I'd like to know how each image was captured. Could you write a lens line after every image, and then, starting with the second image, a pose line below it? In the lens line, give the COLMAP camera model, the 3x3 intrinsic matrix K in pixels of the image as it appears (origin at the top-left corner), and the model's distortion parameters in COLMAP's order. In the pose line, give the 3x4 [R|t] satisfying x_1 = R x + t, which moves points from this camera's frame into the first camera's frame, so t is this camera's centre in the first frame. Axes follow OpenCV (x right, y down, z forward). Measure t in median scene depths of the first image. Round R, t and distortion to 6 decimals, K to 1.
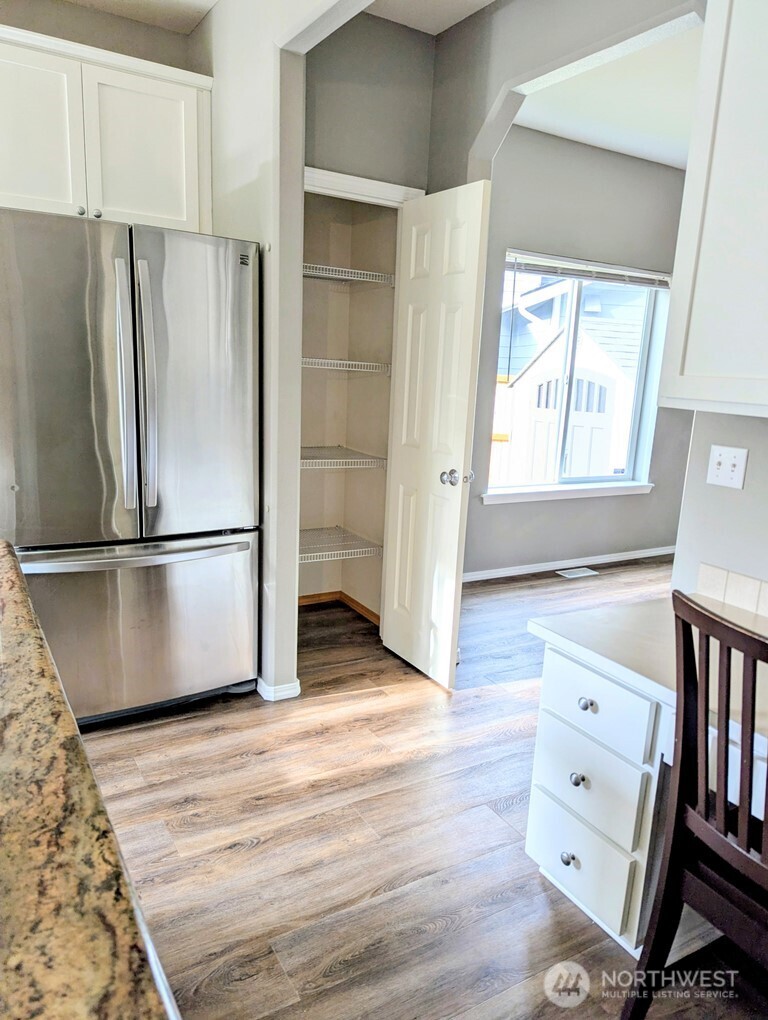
lens RADIAL K [[740.1, 0, 384.0], [0, 740.1, 510.0], [0, 0, 1]] dist [0.034180, 0.000118]
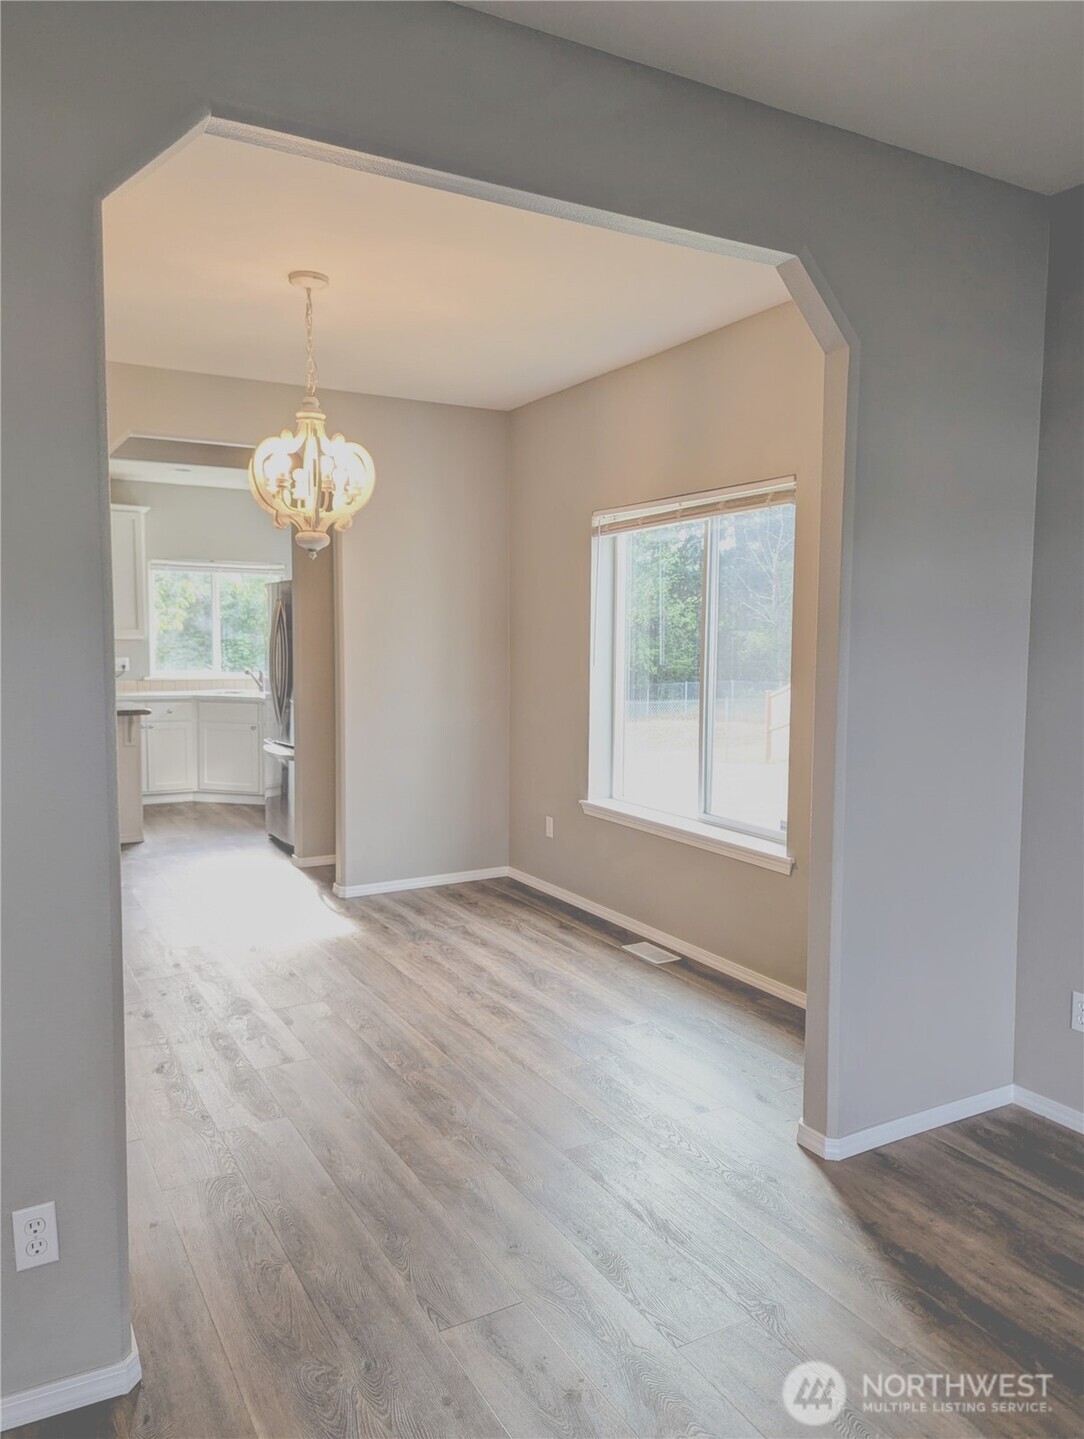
lens RADIAL K [[1044.1, 0, 542.0], [0, 1044.1, 719.5], [0, 0, 1]] dist [0.034180, 0.000118]
pose [[-0.031899, 0.032255, -0.998971, 1.257245], [-0.205488, 0.977916, 0.038137, -0.141526], [0.978140, 0.206493, -0.024566, 0.941845]]
